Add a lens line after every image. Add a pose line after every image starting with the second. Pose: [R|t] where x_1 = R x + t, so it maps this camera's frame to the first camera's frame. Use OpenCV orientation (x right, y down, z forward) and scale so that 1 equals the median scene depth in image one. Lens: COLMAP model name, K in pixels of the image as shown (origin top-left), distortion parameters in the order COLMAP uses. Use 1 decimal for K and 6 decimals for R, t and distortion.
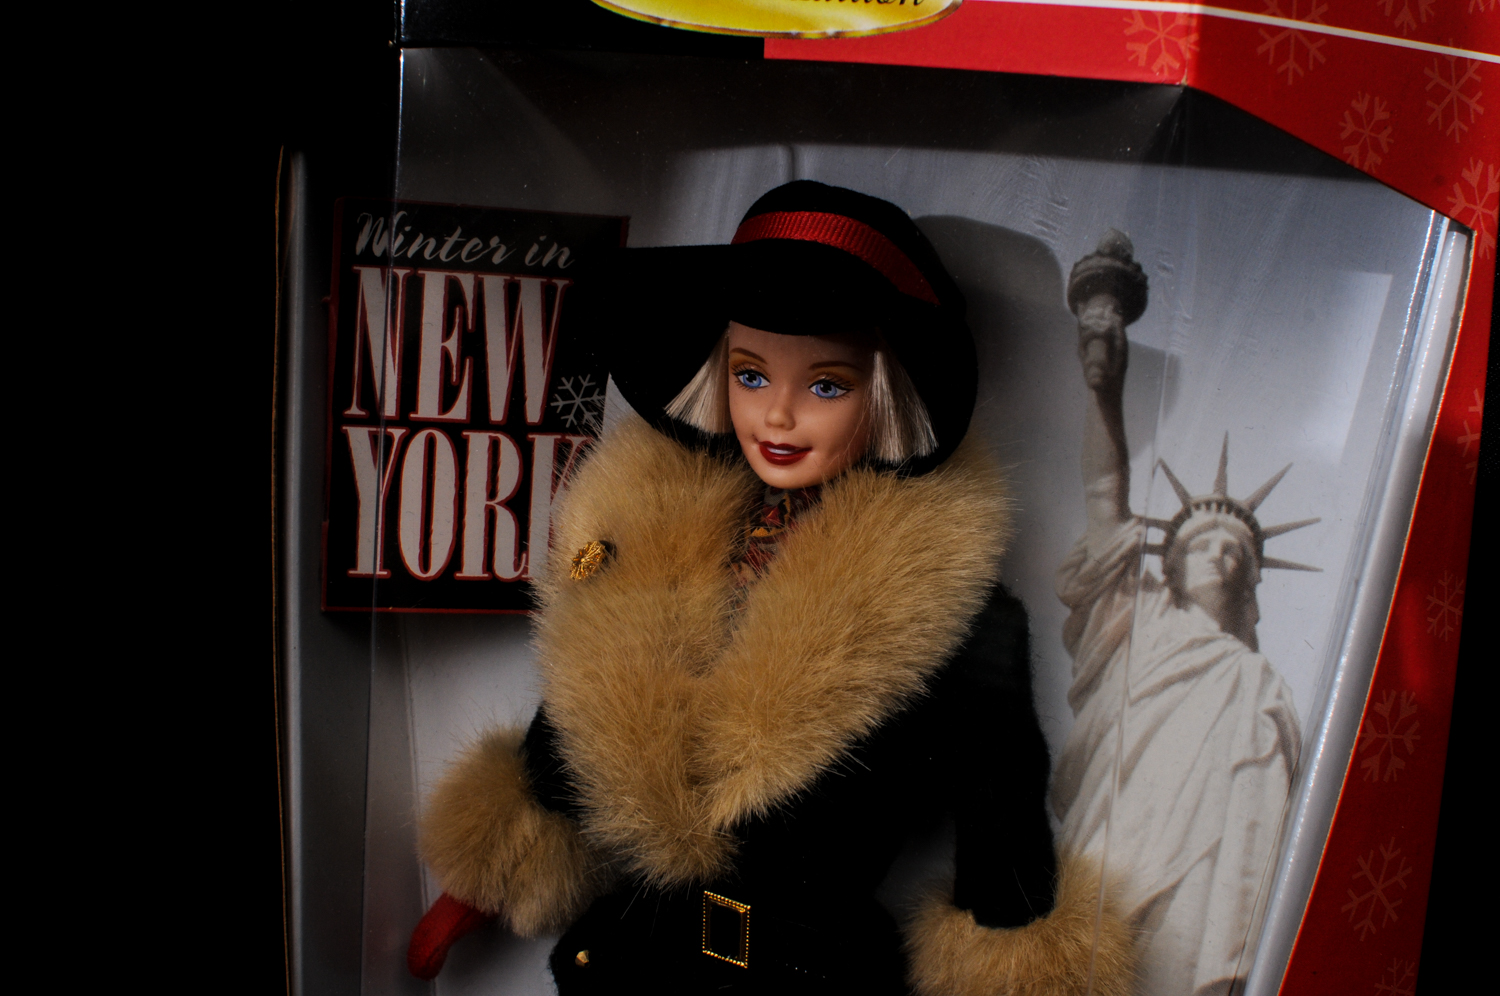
lens RADIAL K [[2011.8, 0, 750.0], [0, 2011.8, 498.0], [0, 0, 1]] dist [-0.195672, 0.148962]
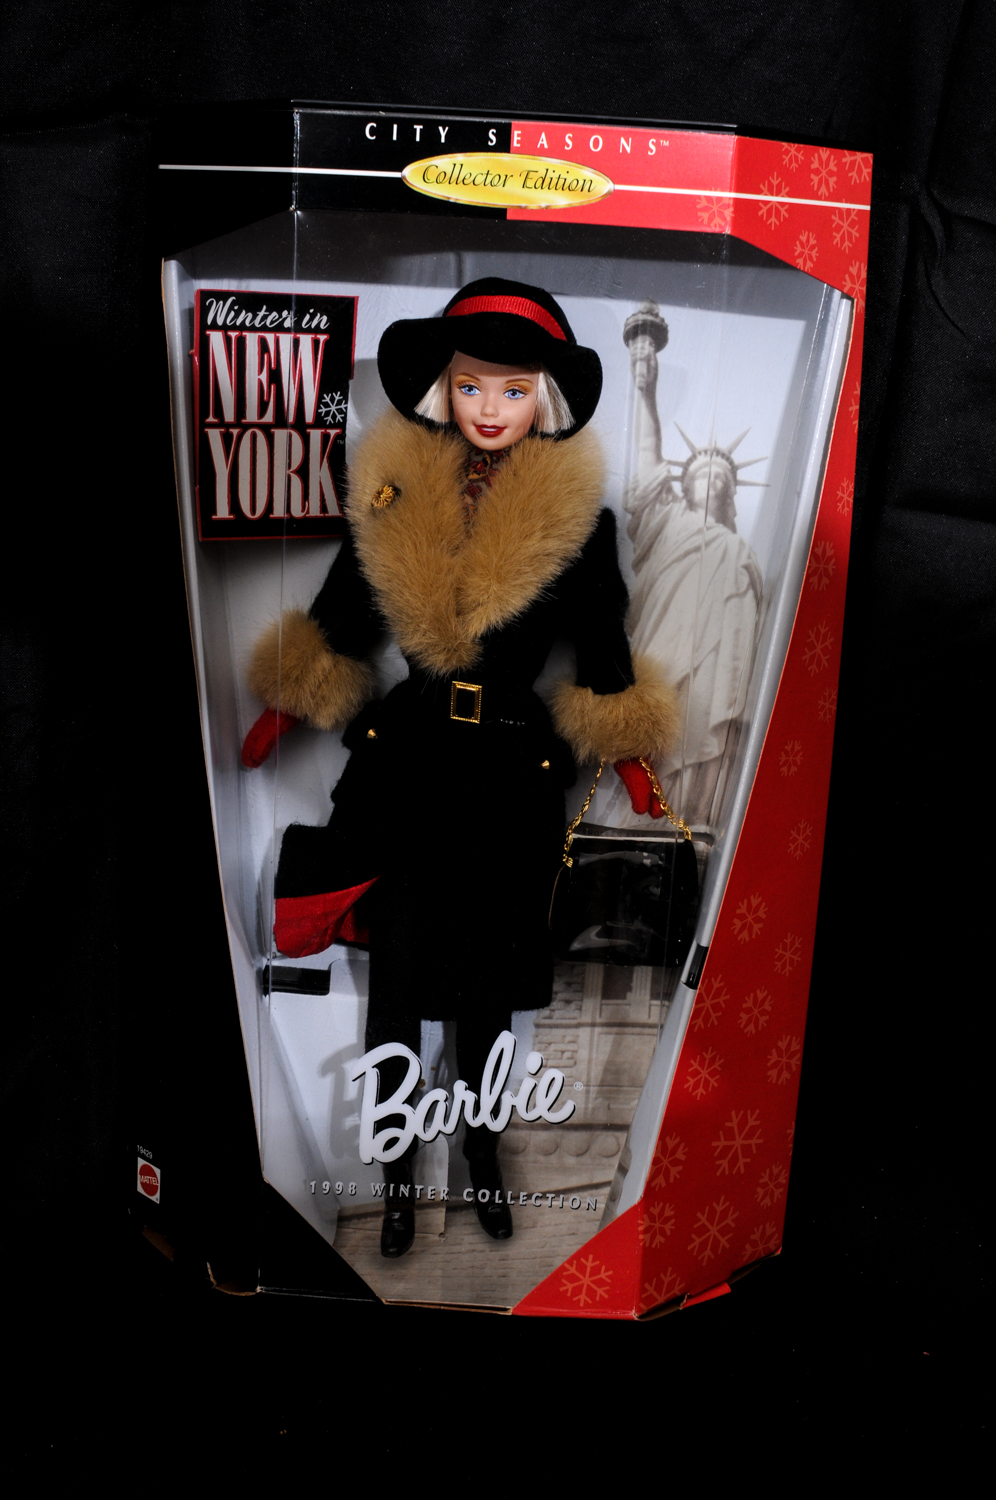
lens RADIAL K [[2011.0, 0, 498.0], [0, 2011.0, 750.0], [0, 0, 1]] dist [-0.219188, 0.384132]
pose [[0.966532, -0.079656, 0.243867, -0.406465], [0.050654, 0.991116, 0.122976, 0.038385], [-0.251497, -0.106507, 0.961980, -0.701915]]
